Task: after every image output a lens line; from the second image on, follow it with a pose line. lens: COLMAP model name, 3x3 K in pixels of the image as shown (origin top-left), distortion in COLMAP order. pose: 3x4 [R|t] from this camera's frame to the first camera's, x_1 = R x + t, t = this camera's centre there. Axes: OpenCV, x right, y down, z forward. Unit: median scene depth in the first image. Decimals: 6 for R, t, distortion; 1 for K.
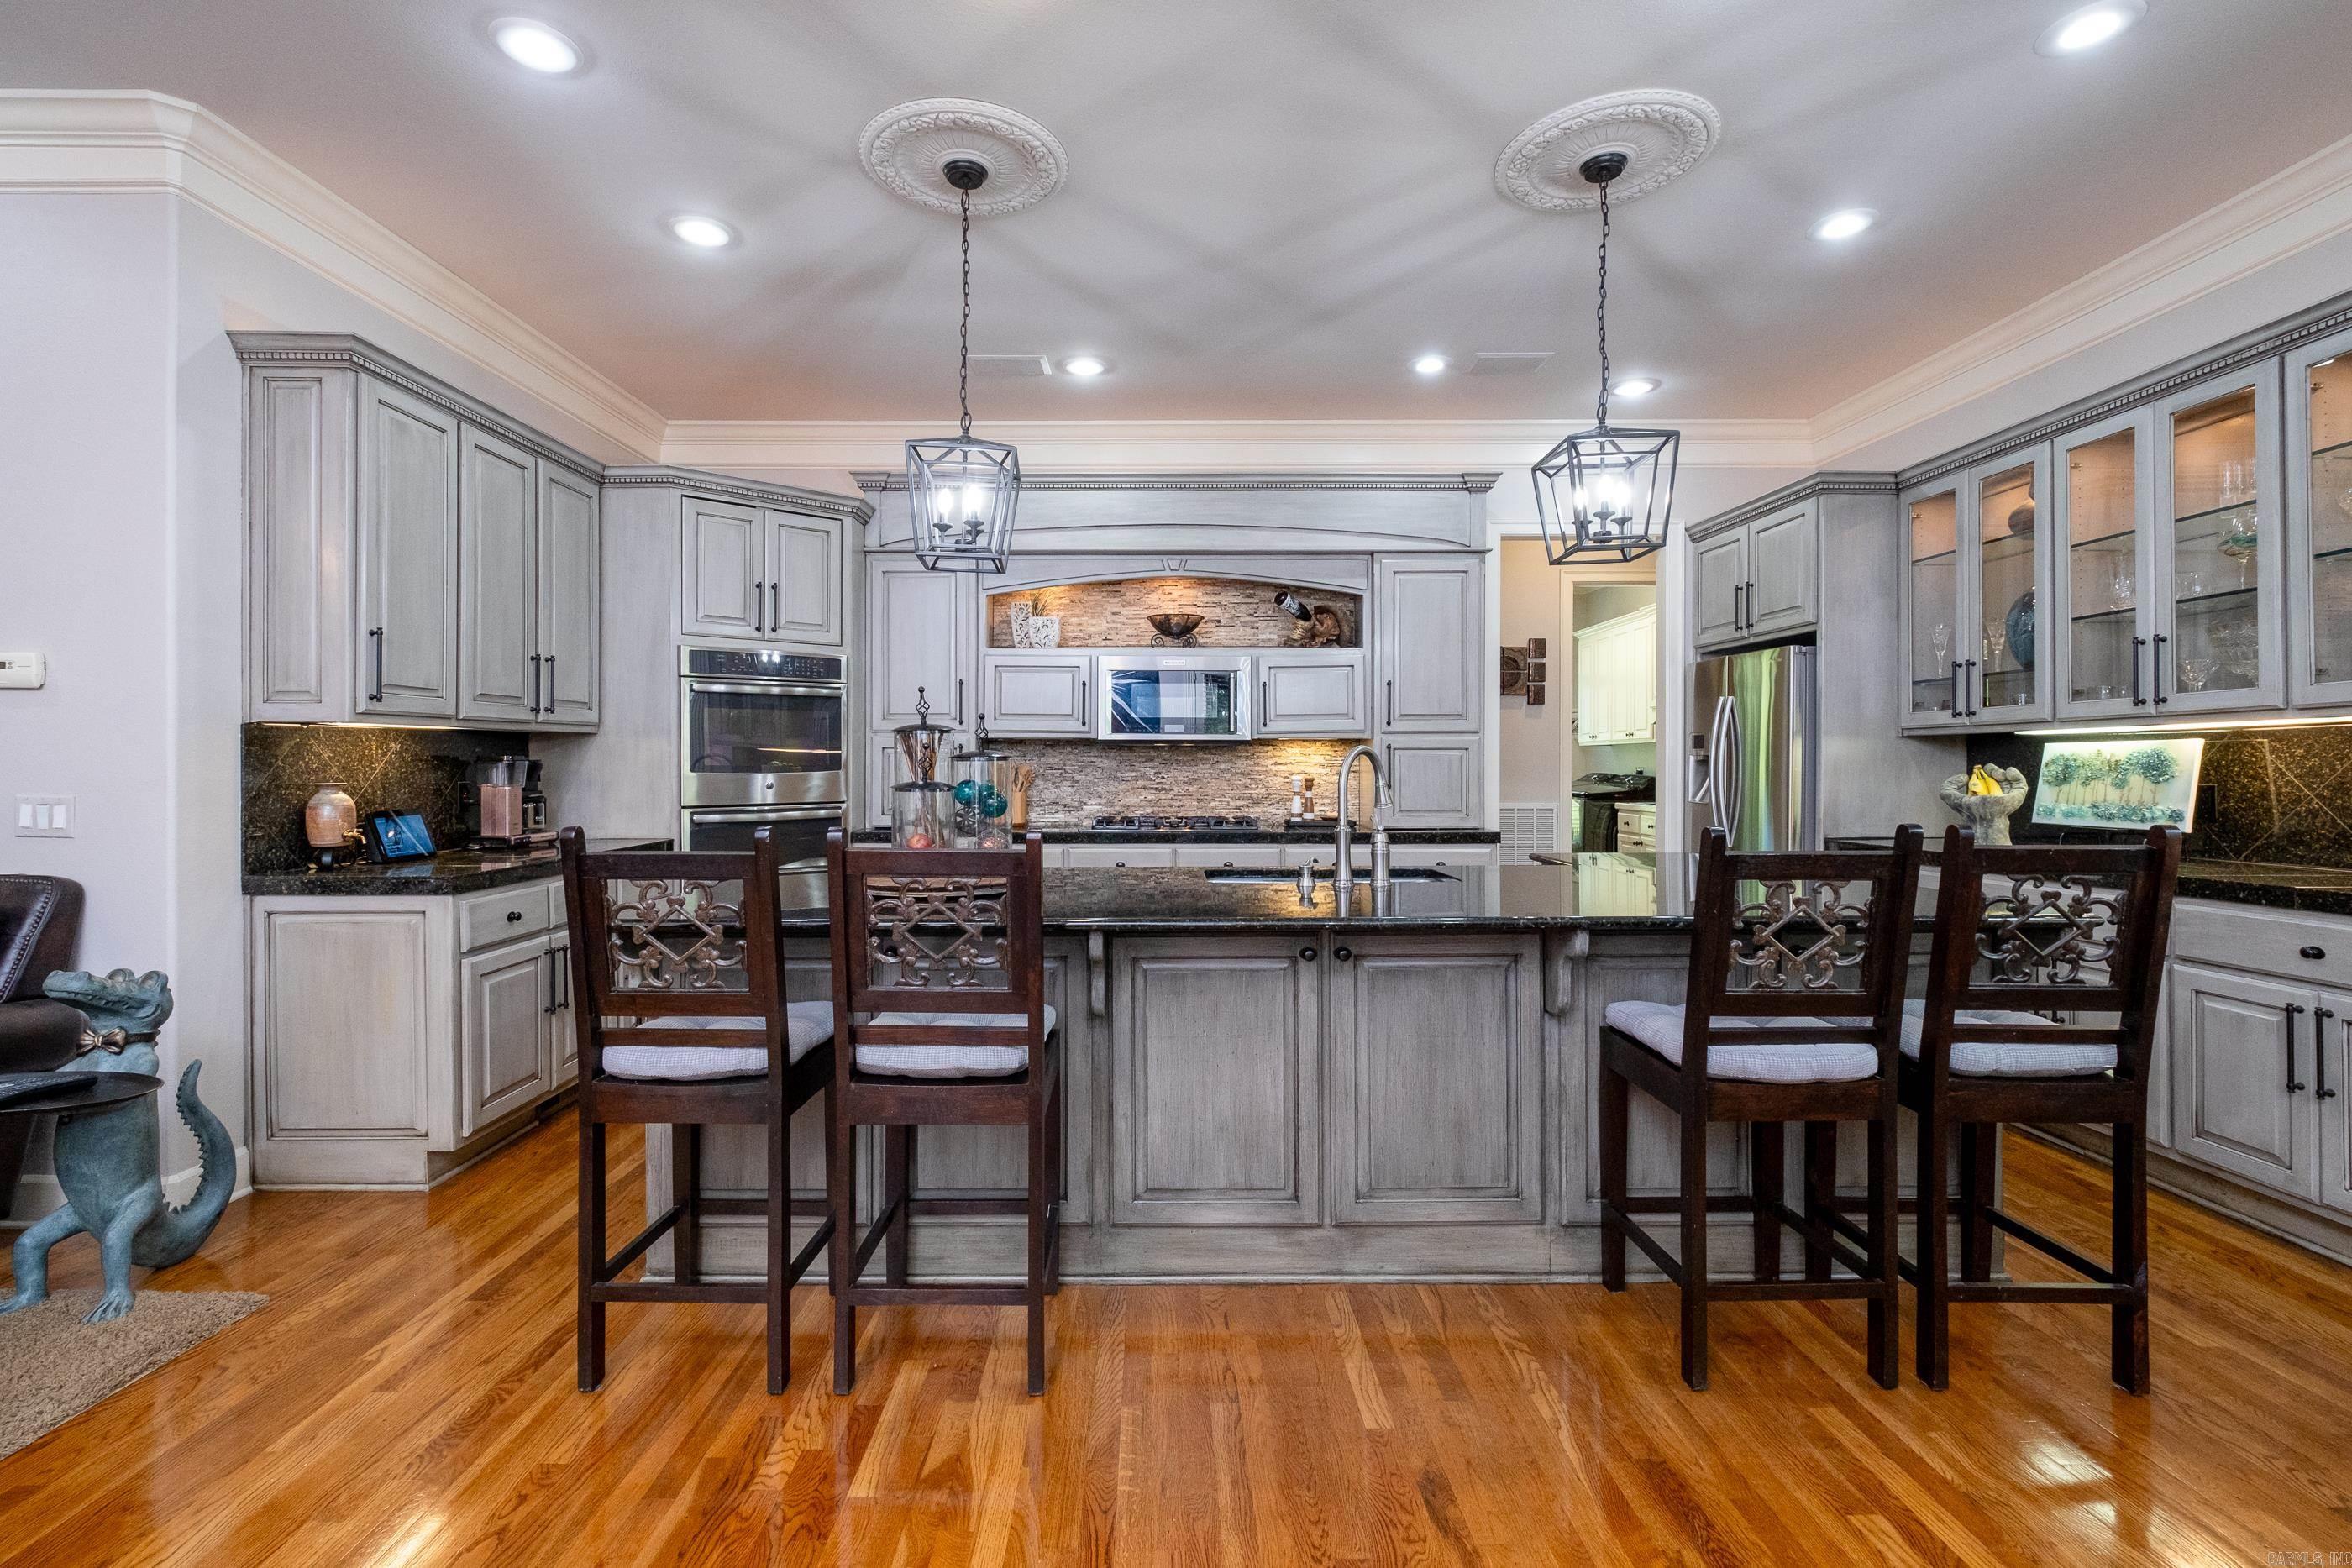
lens RADIAL K [[1050.1, 0, 1153.1], [0, 1050.1, 763.4], [0, 0, 1]] dist [-0.001393, -0.000070]
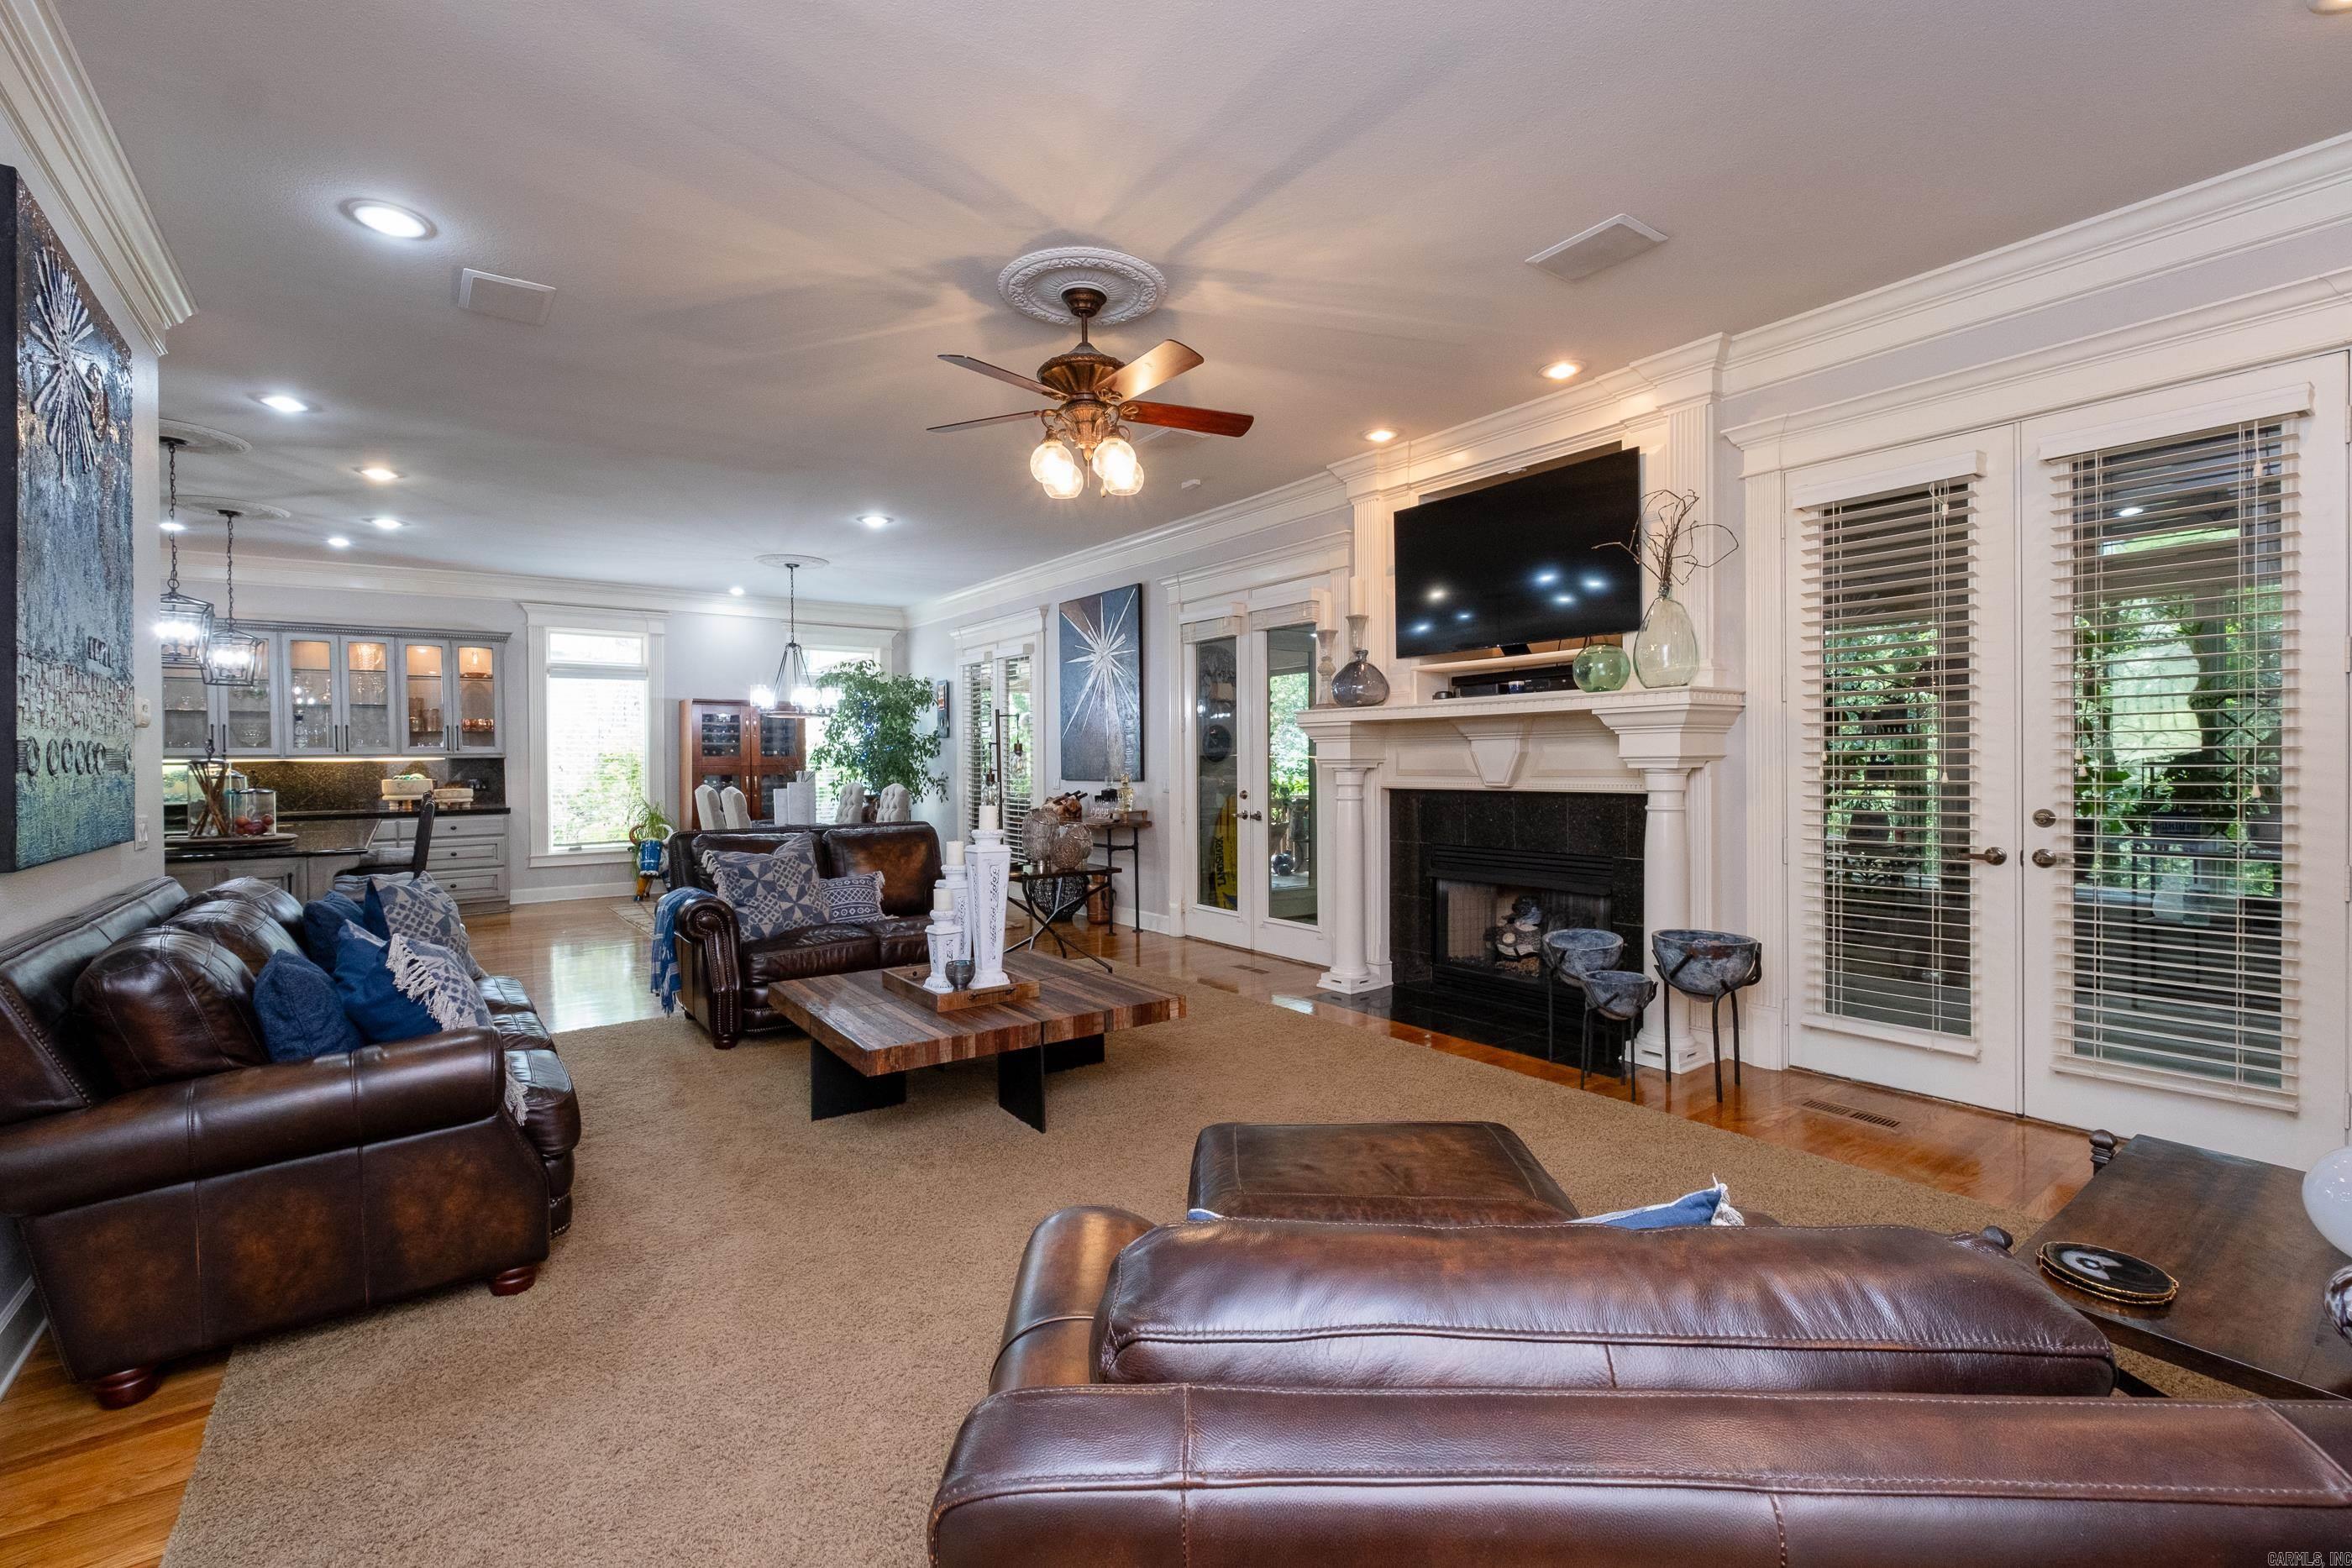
lens RADIAL K [[1024.1, 0, 1168.6], [0, 1024.1, 781.4], [0, 0, 1]] dist [0.000142, -0.000026]
pose [[-0.600676, -0.013136, 0.799385, -2.058445], [0.003501, 0.999812, 0.019060, -0.021750], [-0.799485, 0.014247, -0.600517, 0.582845]]
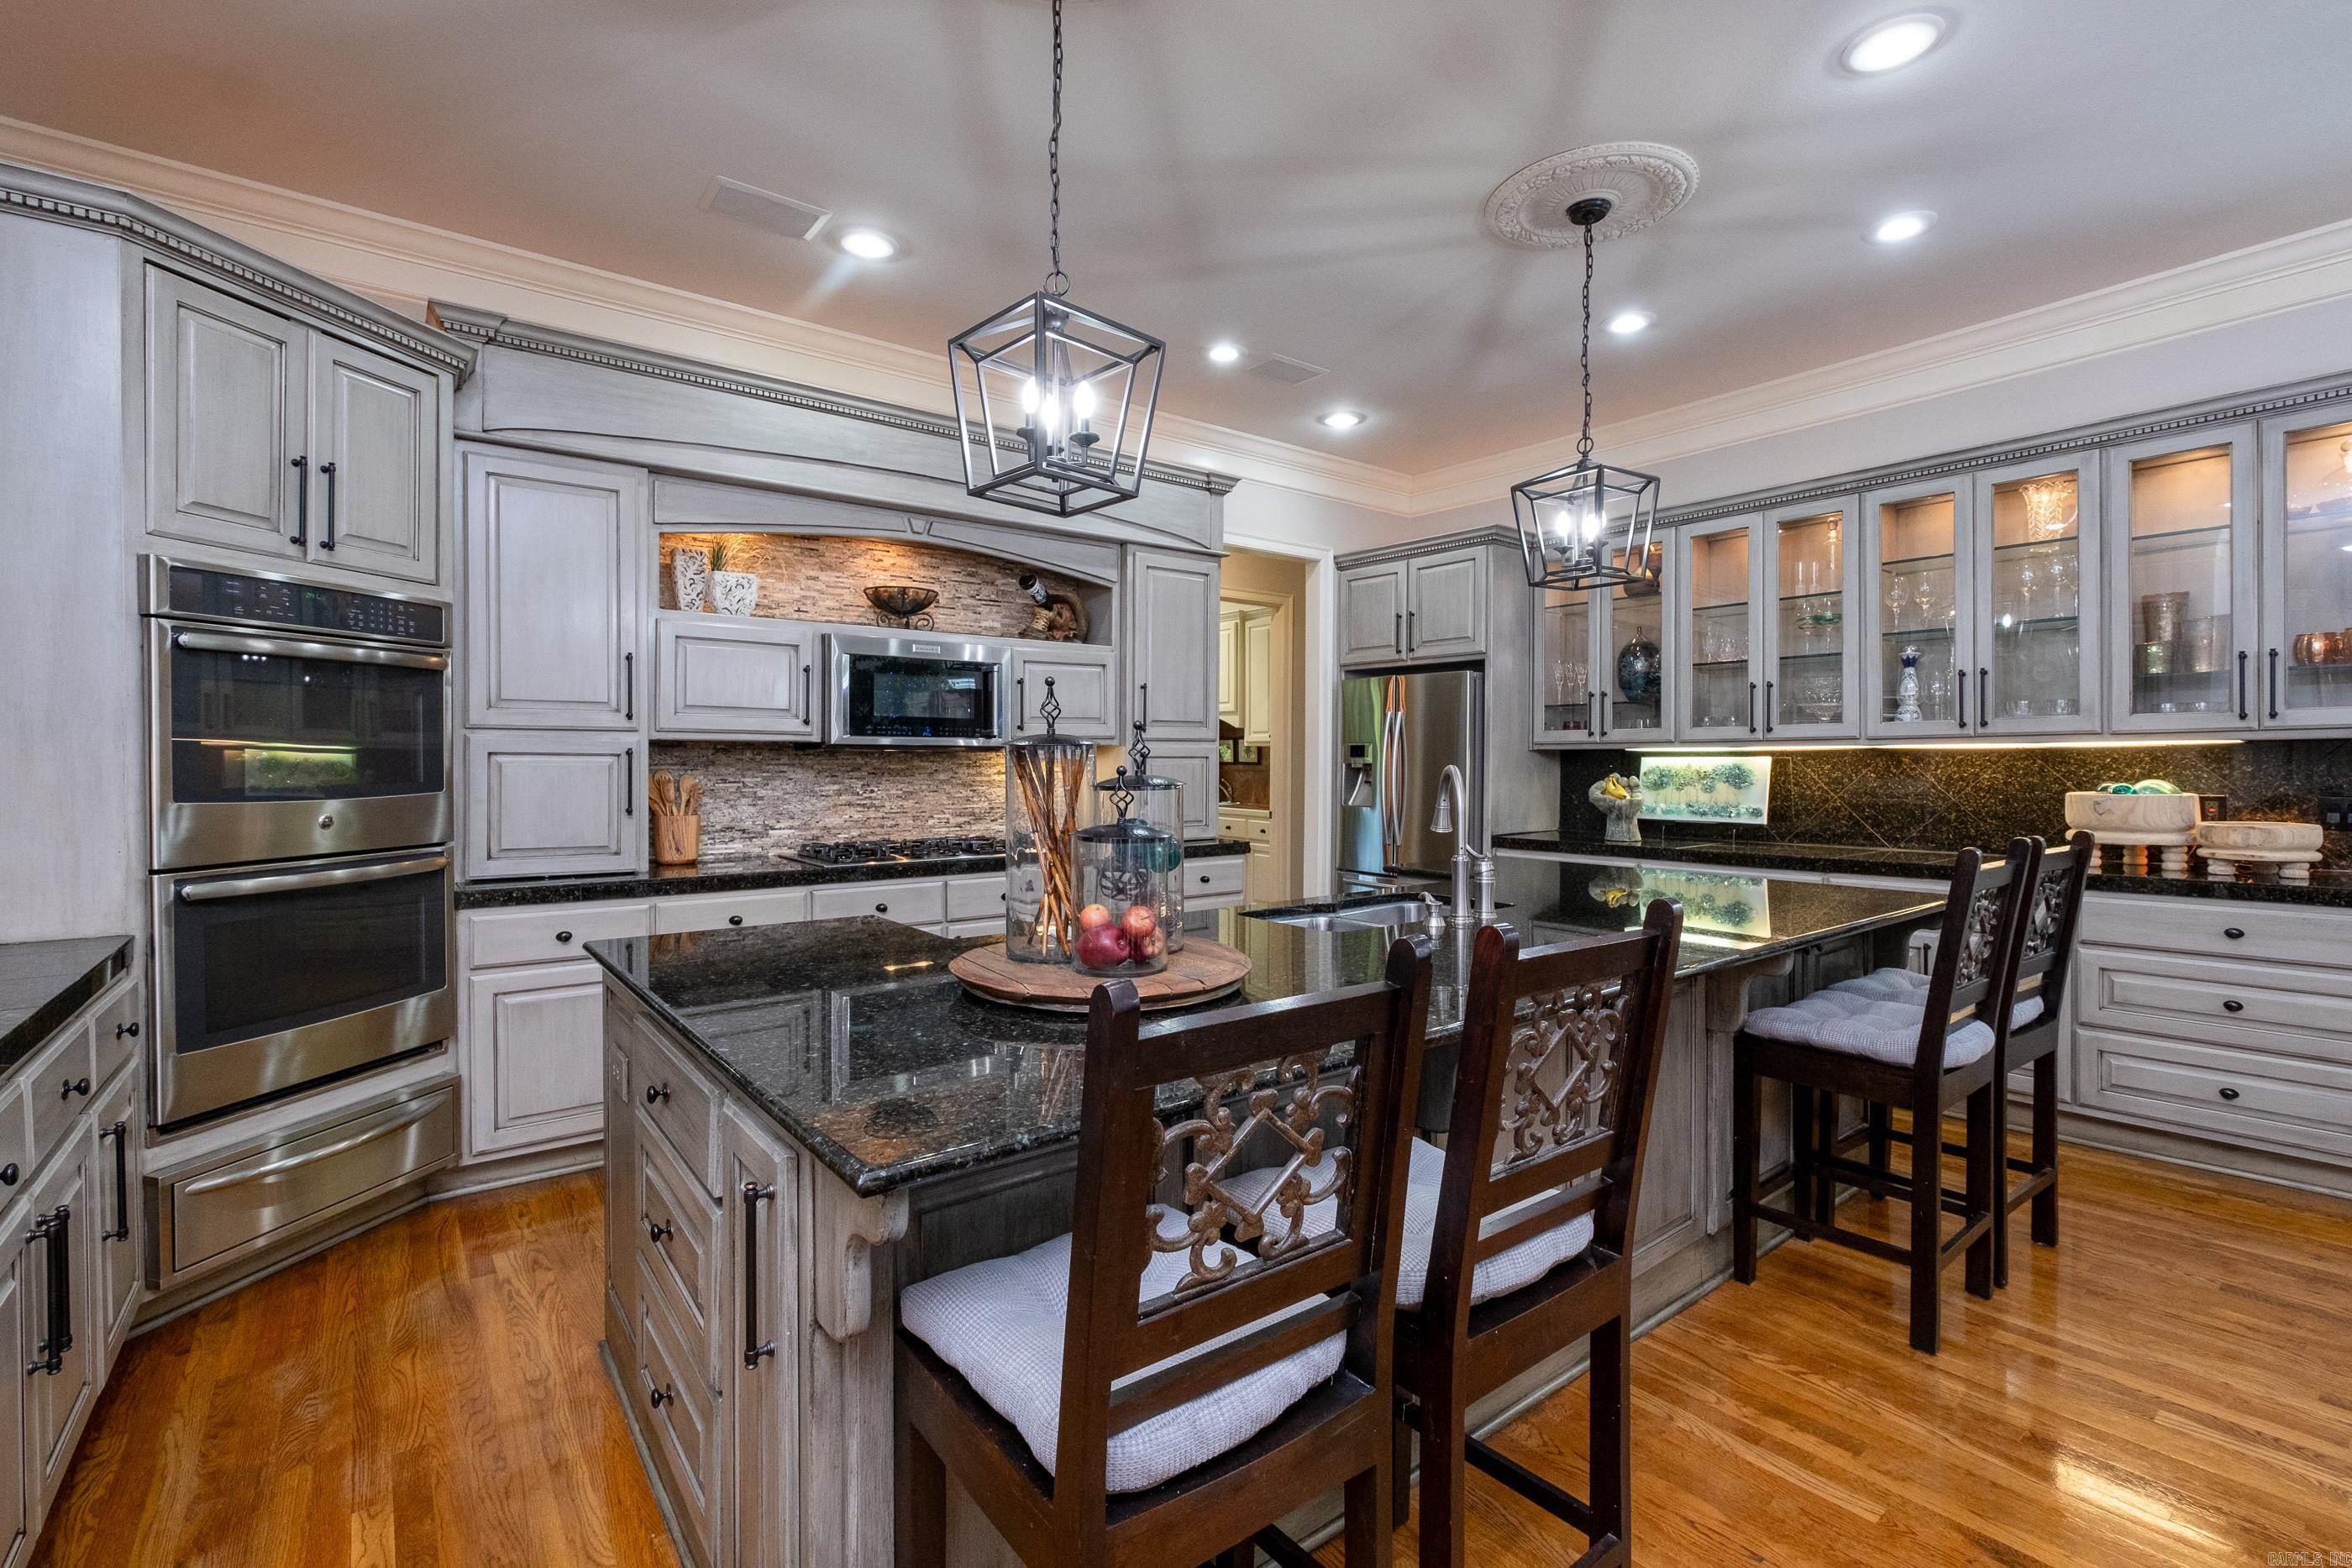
lens RADIAL K [[1045.7, 0, 1172.1], [0, 1045.7, 769.0], [0, 0, 1]] dist [-0.000705, -0.000422]
pose [[0.789297, -0.004214, 0.613997, -0.438499], [-0.002694, 0.999943, 0.010325, -0.017632], [-0.614005, -0.009804, 0.789241, 0.347147]]
